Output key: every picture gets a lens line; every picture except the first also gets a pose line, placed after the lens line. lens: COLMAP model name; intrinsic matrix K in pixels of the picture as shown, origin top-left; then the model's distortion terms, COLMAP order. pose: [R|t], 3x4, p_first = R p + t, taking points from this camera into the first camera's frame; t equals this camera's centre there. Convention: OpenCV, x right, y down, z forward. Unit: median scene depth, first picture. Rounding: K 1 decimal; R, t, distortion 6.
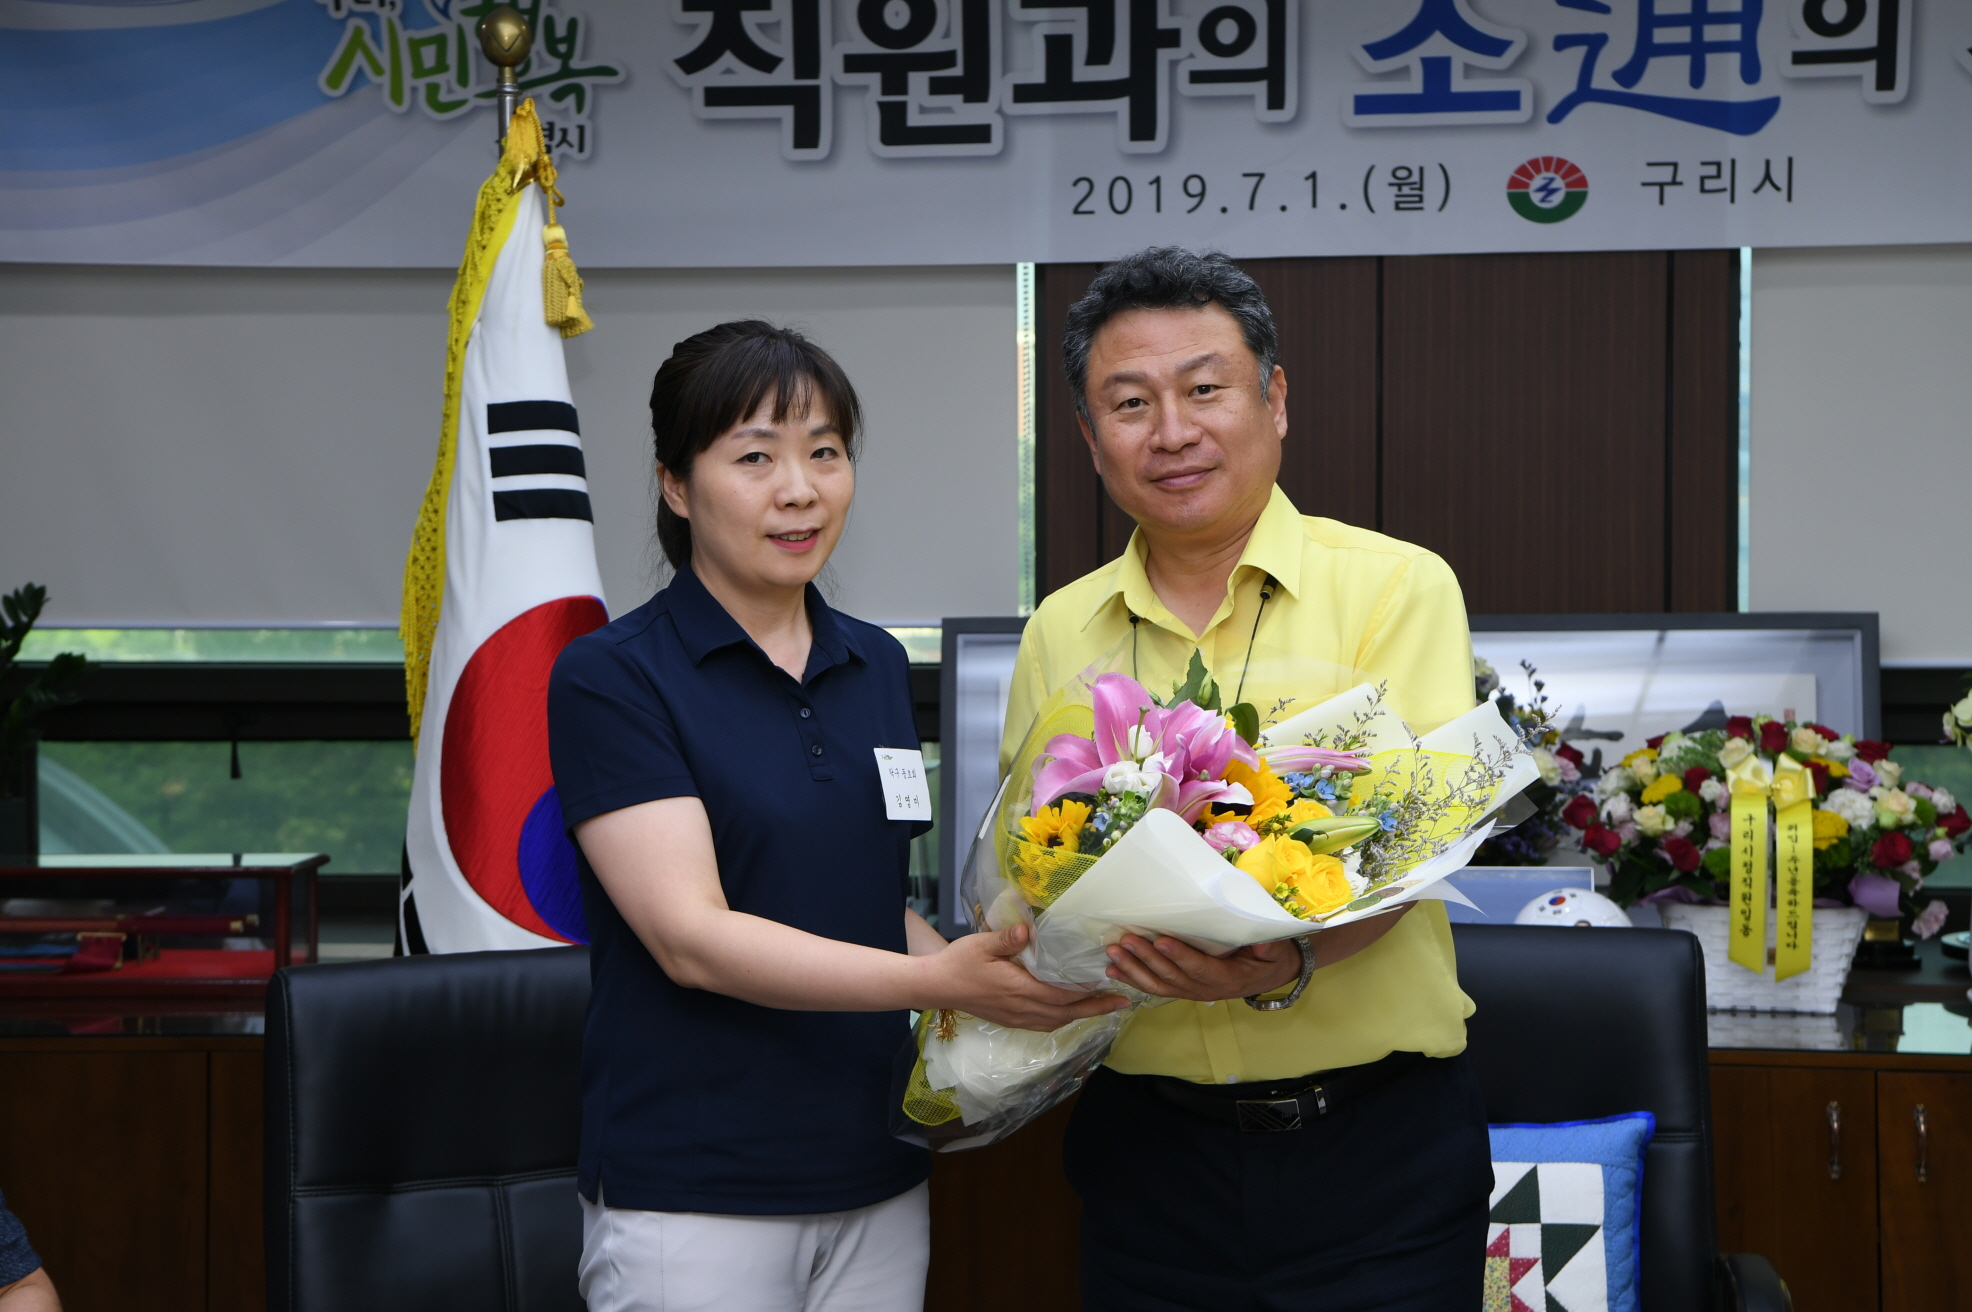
lens RADIAL K [[3404.6, 0, 994.9], [0, 3404.6, 655.4], [0, 0, 1]] dist [0.263870, 0.109912]
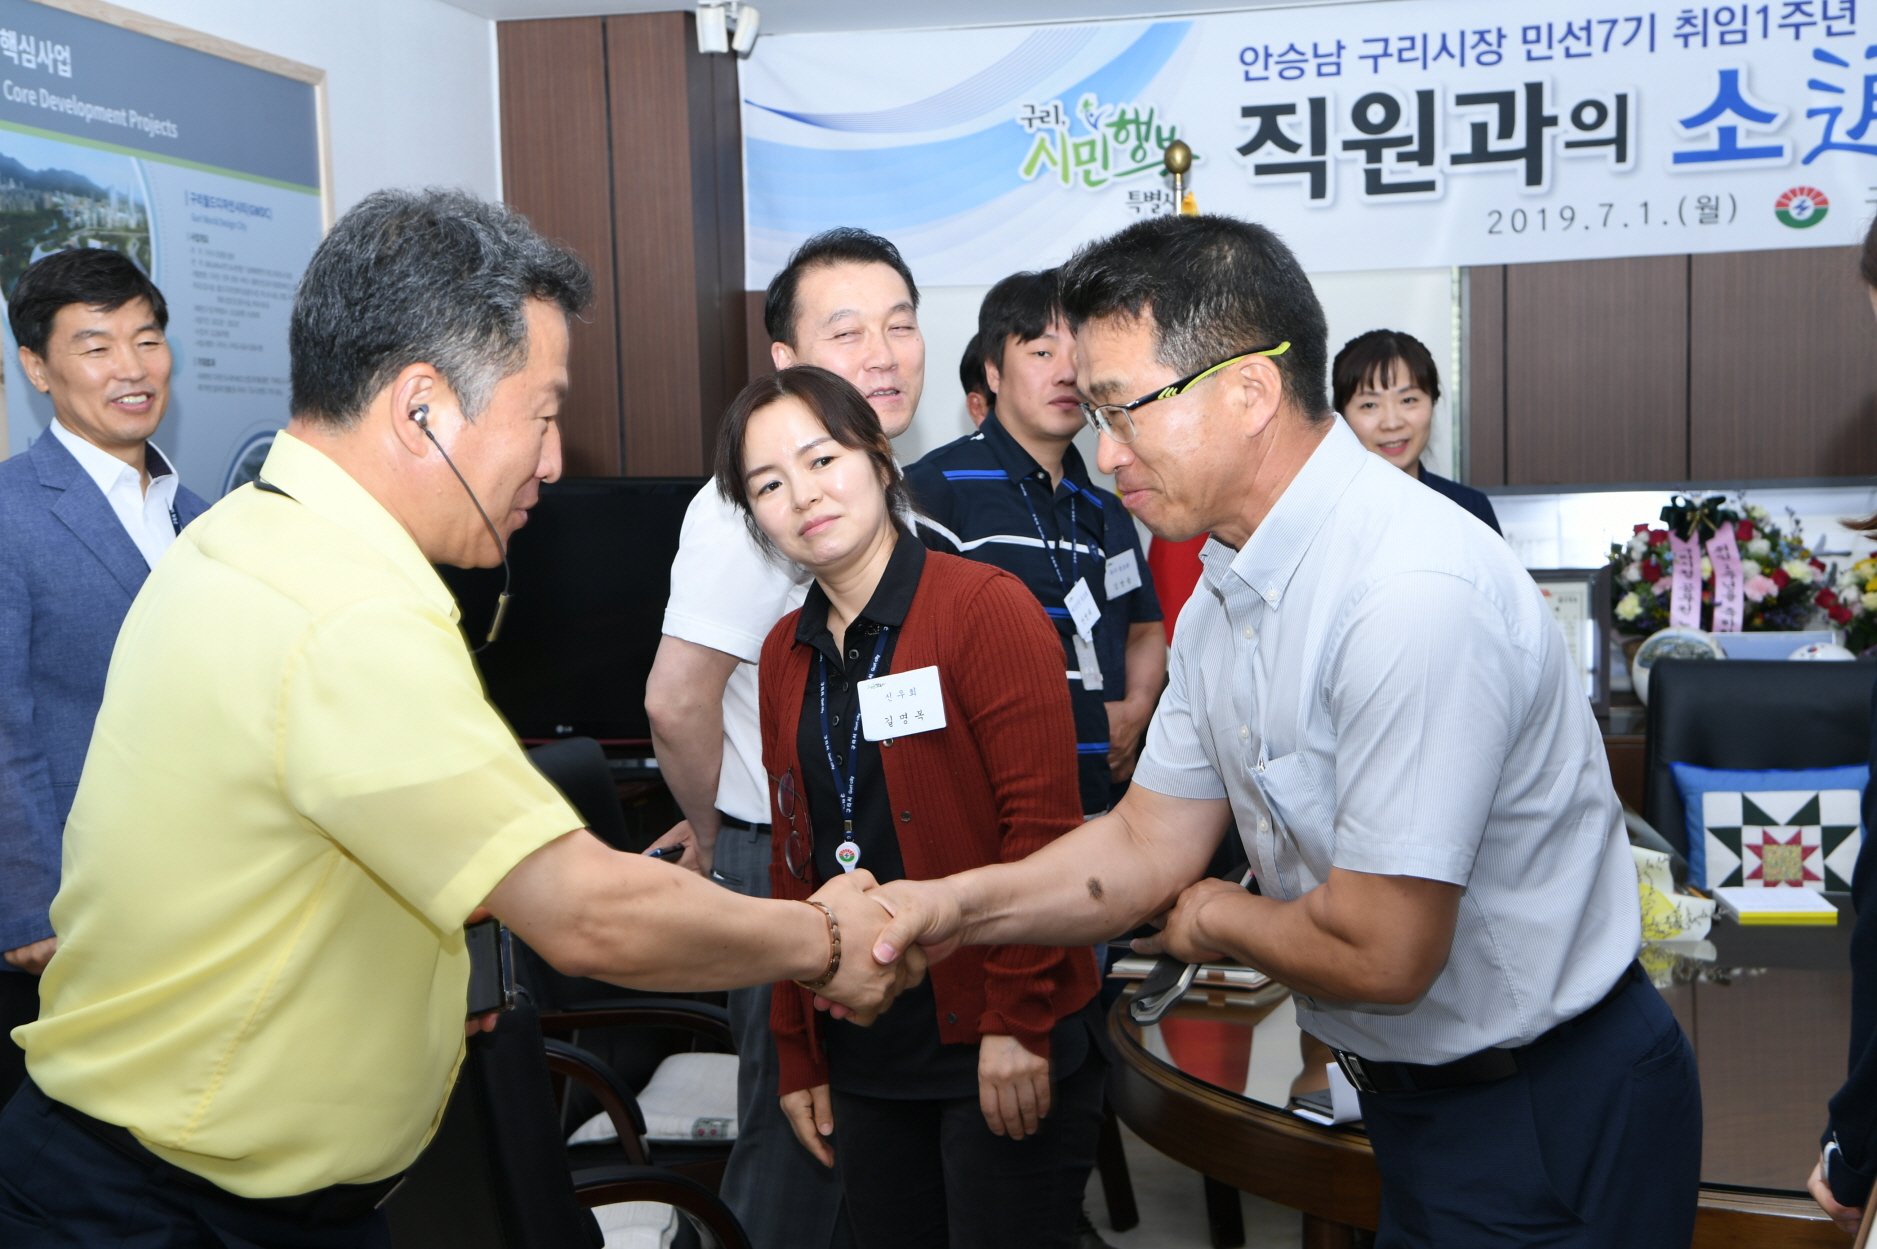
lens RADIAL K [[2667.2, 0, 946.0], [0, 2667.2, 645.6], [0, 0, 1]] dist [0.102847, 0.361819]
pose [[0.991291, -0.010266, -0.131292, -0.066321], [0.015573, 0.999100, 0.039455, 0.009819], [0.130769, -0.041156, 0.990558, -0.289718]]
